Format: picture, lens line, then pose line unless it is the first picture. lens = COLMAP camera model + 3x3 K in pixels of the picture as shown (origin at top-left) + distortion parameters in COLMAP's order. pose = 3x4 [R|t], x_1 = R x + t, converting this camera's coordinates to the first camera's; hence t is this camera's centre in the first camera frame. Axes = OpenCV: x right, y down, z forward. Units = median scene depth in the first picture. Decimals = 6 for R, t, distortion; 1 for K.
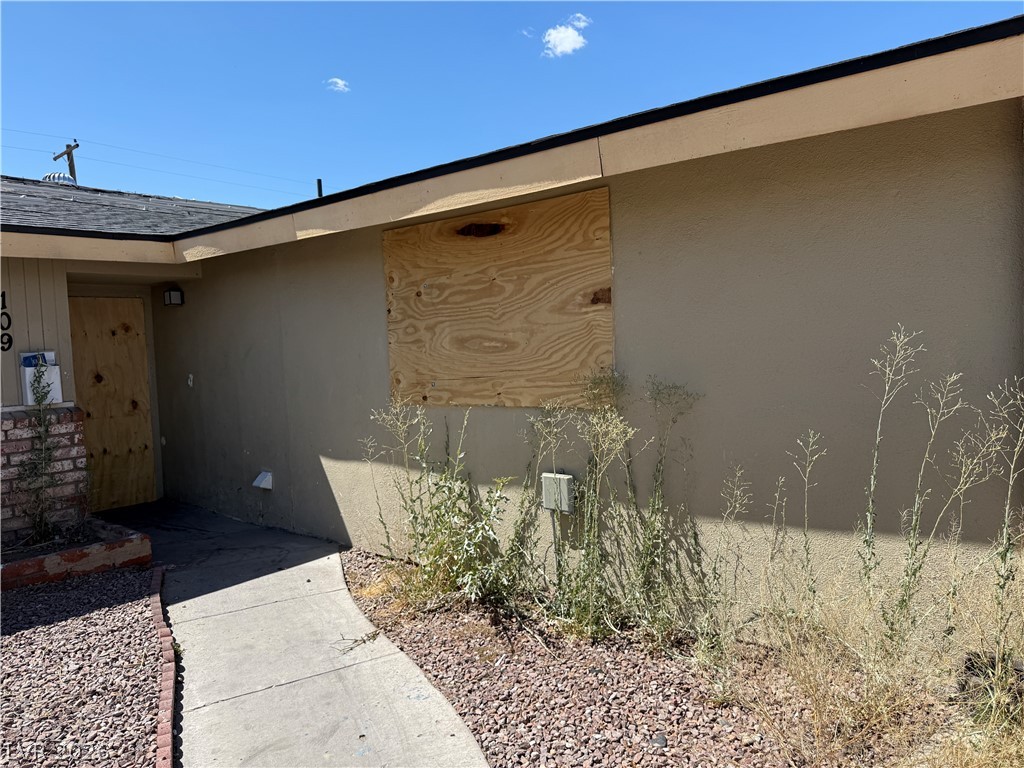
lens RADIAL K [[725.3, 0, 513.1], [0, 725.3, 394.0], [0, 0, 1]] dist [-0.001105, -0.000720]
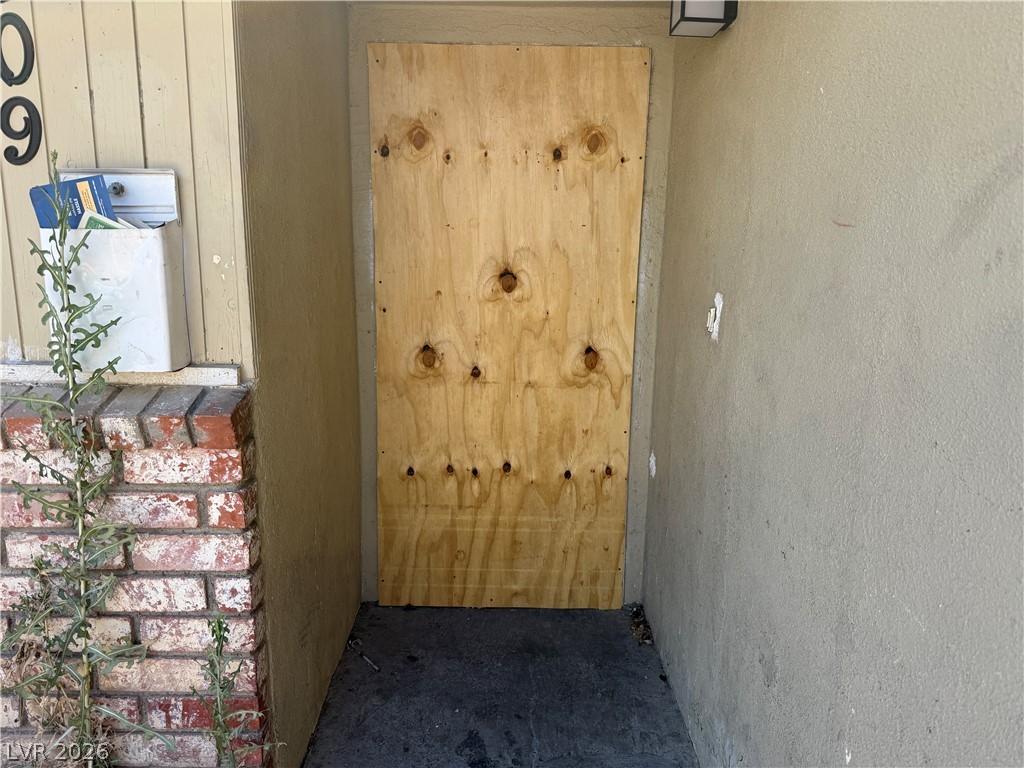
lens RADIAL K [[718.4, 0, 512.0], [0, 718.4, 384.0], [0, 0, 1]] dist [0.131360, -0.178045]
pose [[0.641013, 0.196675, -0.741903, -0.281823], [-0.094613, 0.979488, 0.177910, -0.035238], [0.761676, -0.043849, 0.646473, 0.755313]]
